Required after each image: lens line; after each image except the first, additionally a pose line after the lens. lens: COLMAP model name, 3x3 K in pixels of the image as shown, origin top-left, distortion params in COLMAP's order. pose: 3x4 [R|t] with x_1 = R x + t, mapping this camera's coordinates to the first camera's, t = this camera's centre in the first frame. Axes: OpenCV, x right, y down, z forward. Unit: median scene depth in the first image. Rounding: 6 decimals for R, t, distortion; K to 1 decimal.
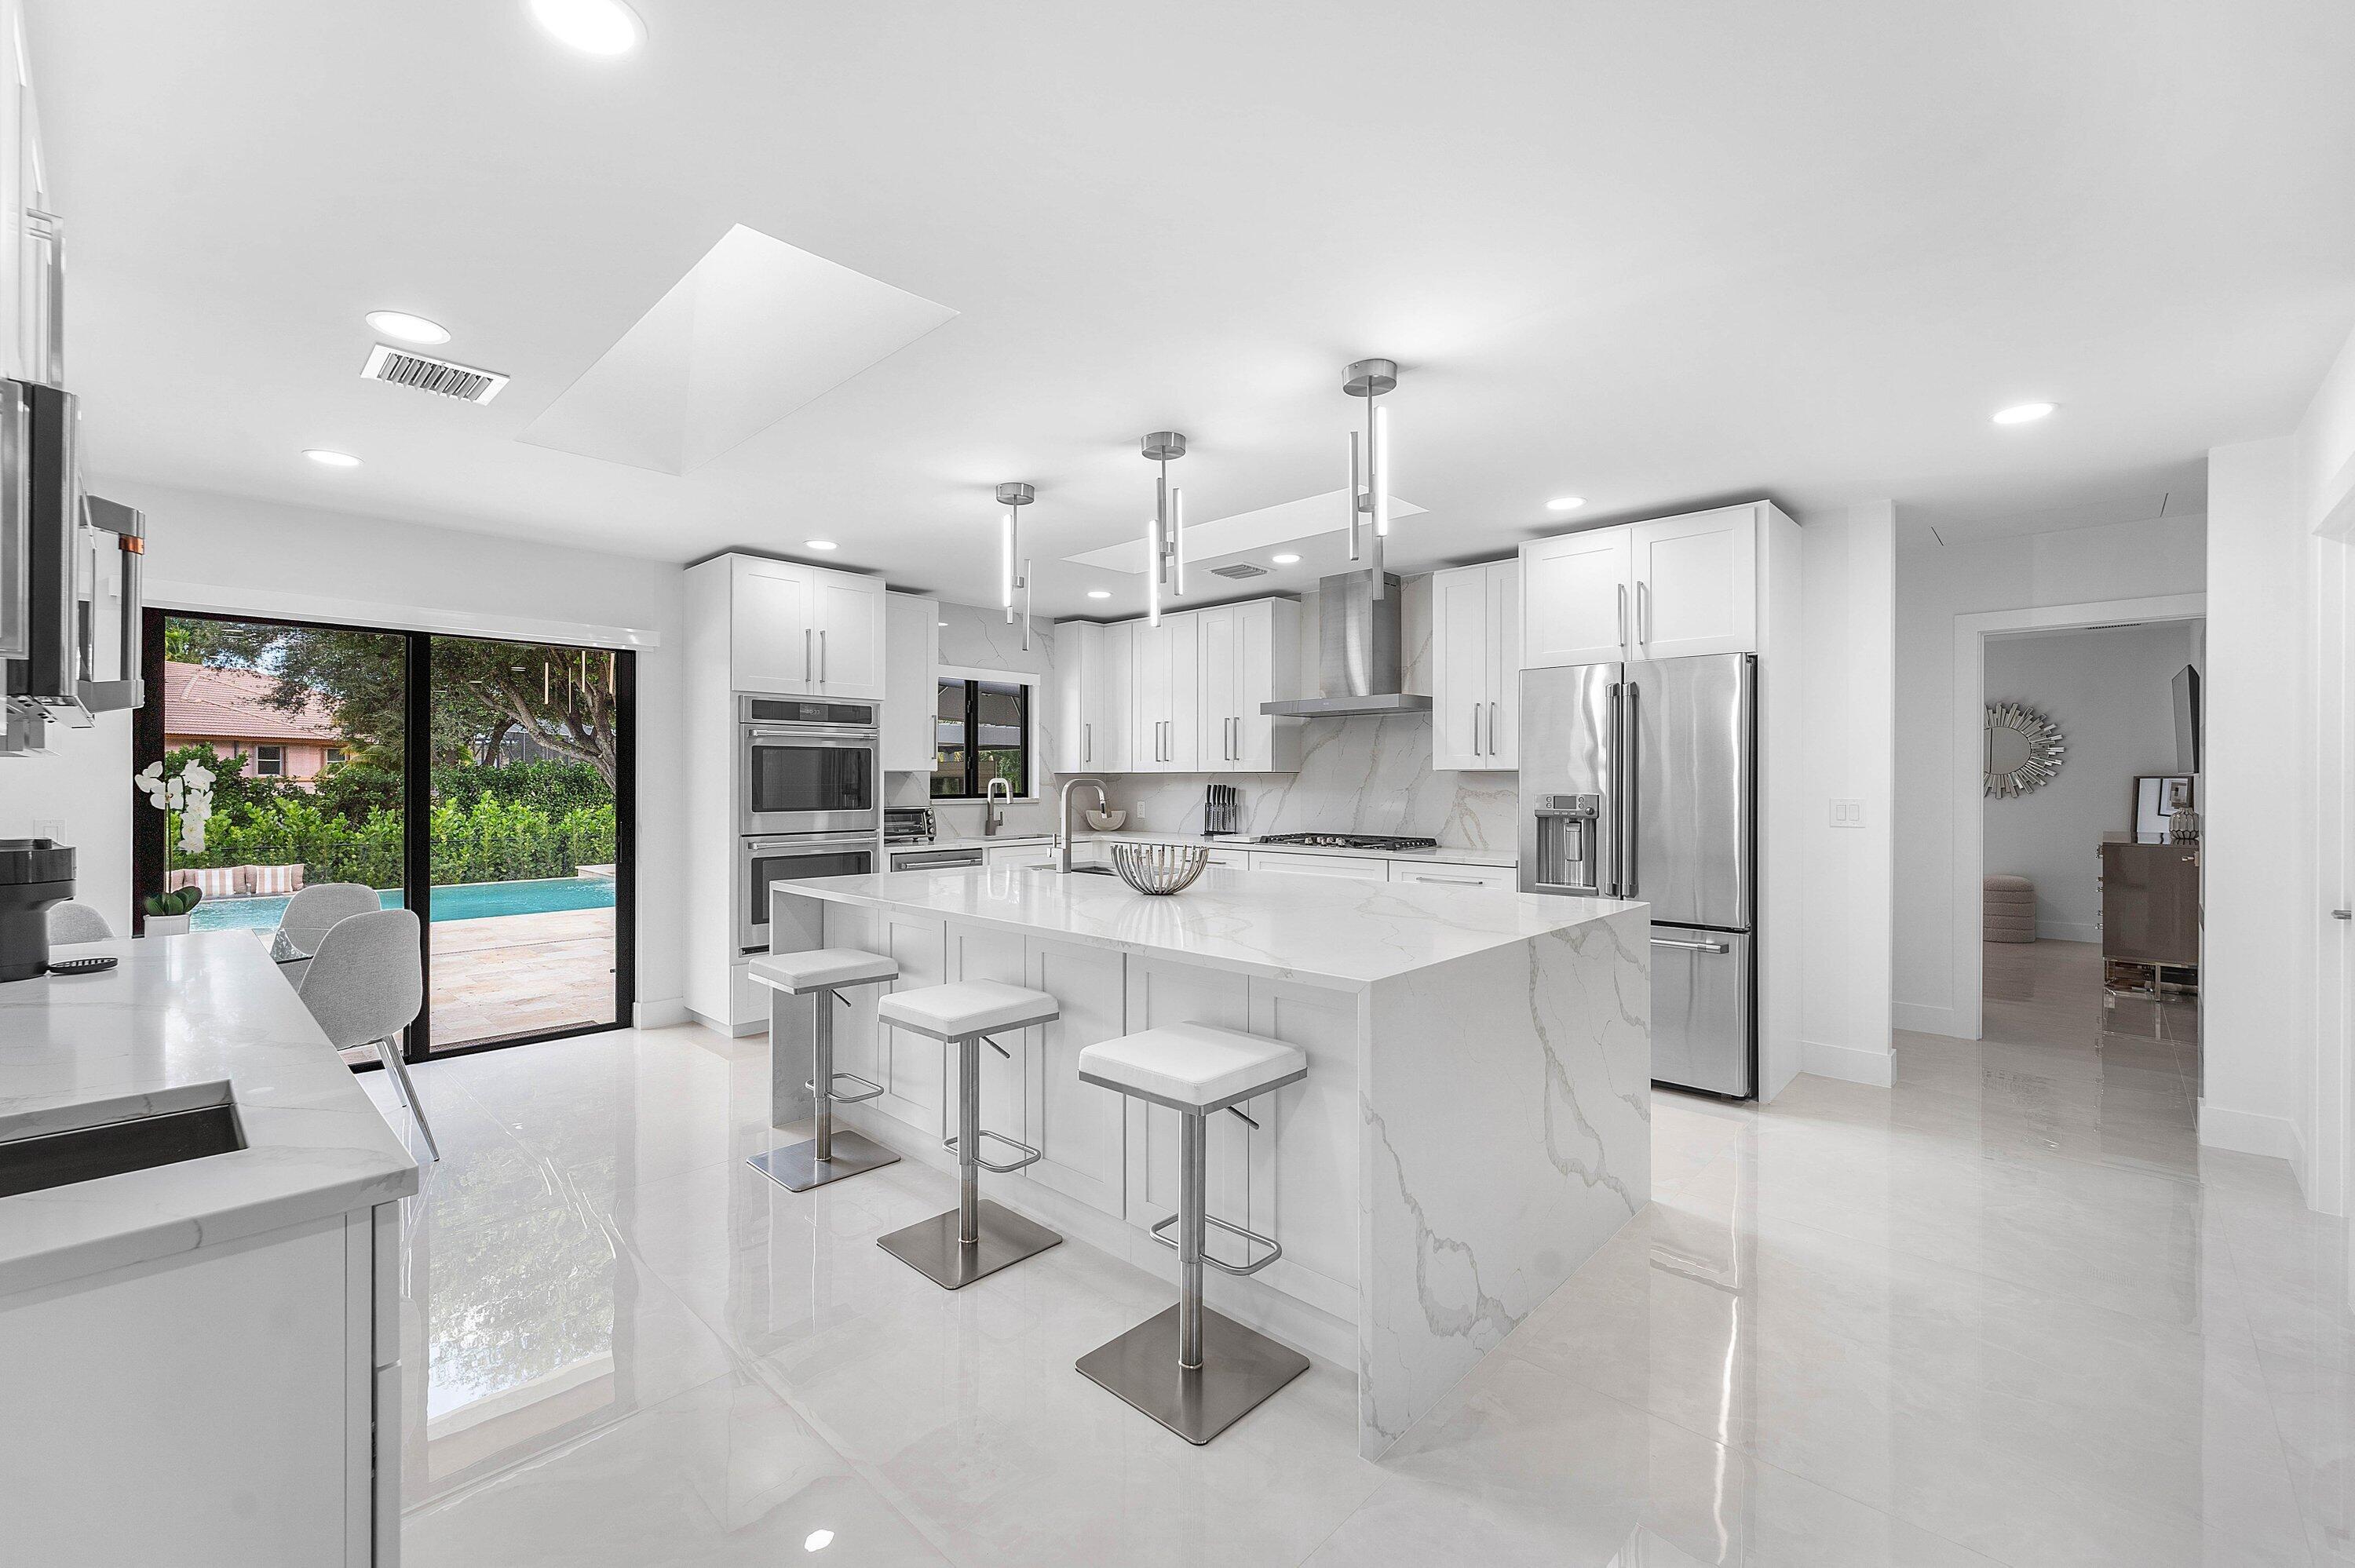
lens RADIAL K [[948.7, 0, 1100.1], [0, 948.7, 774.6], [0, 0, 1]] dist [0.003166, 0.000199]
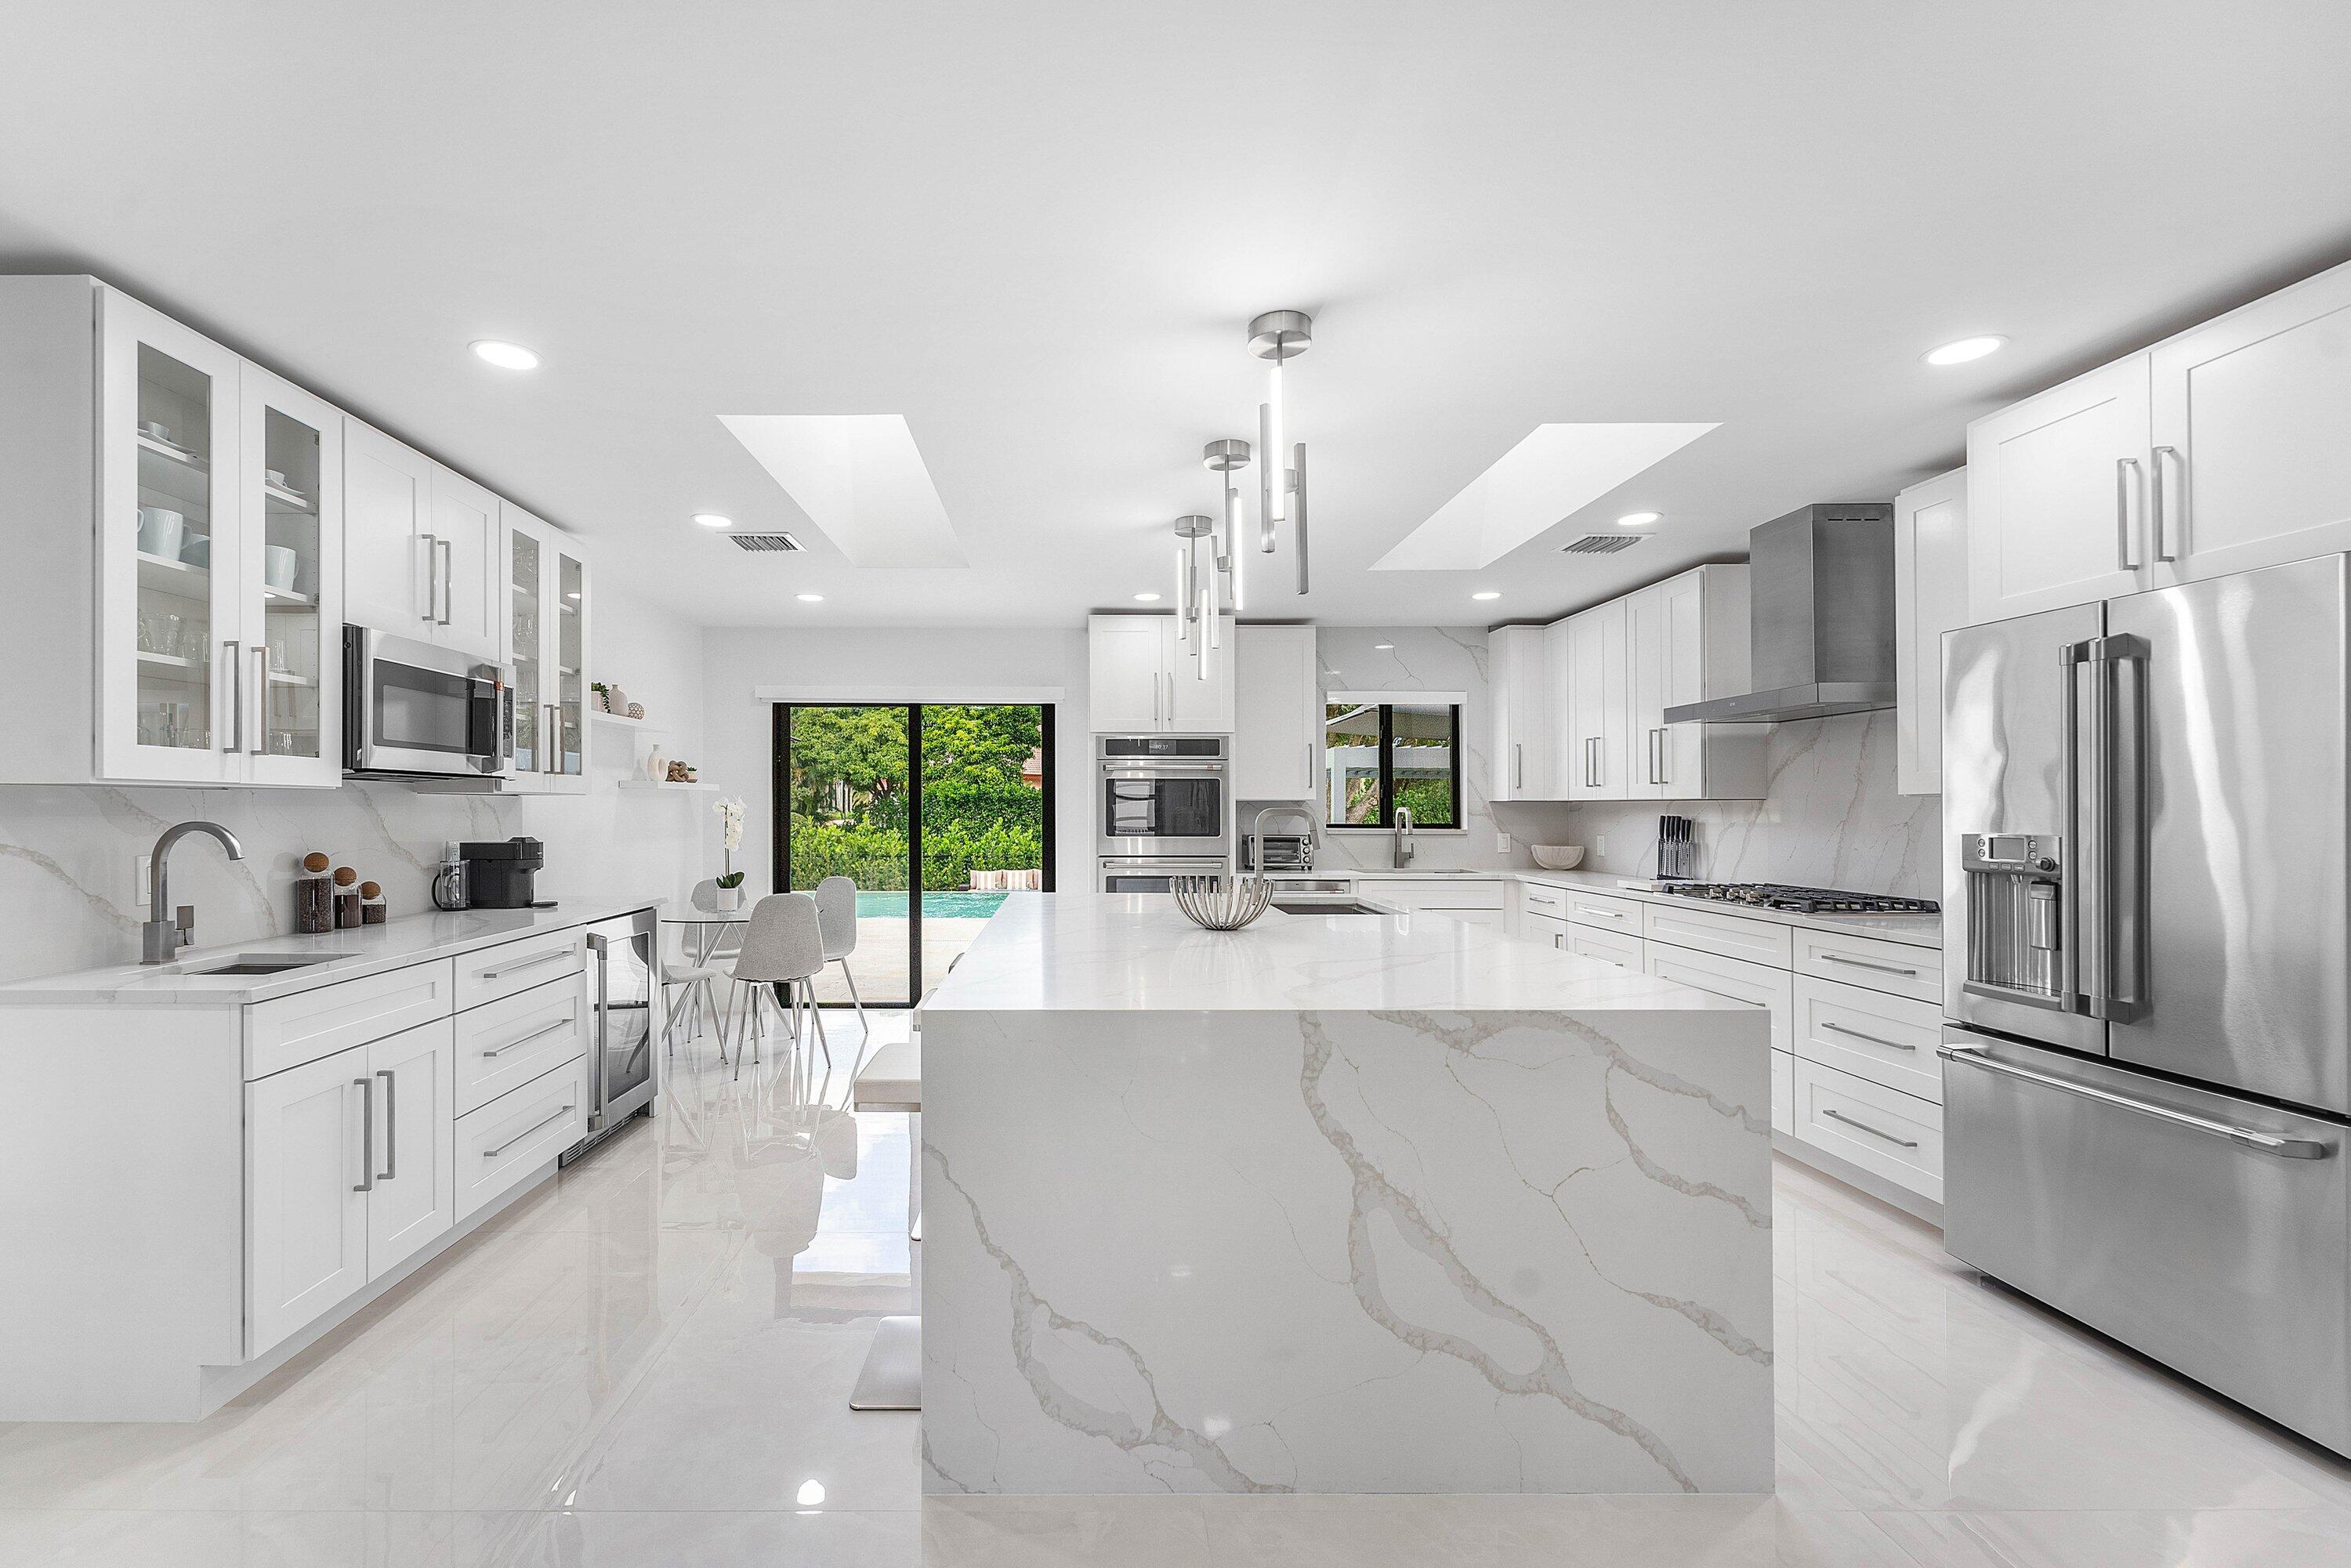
lens RADIAL K [[947.2, 0, 1098.6], [0, 947.2, 802.3], [0, 0, 1]] dist [0.003166, 0.000199]
pose [[0.725688, -0.002462, -0.688020, 0.341698], [0.001611, 0.999997, -0.001879, 0.000582], [0.688022, 0.000256, 0.725690, 0.125469]]
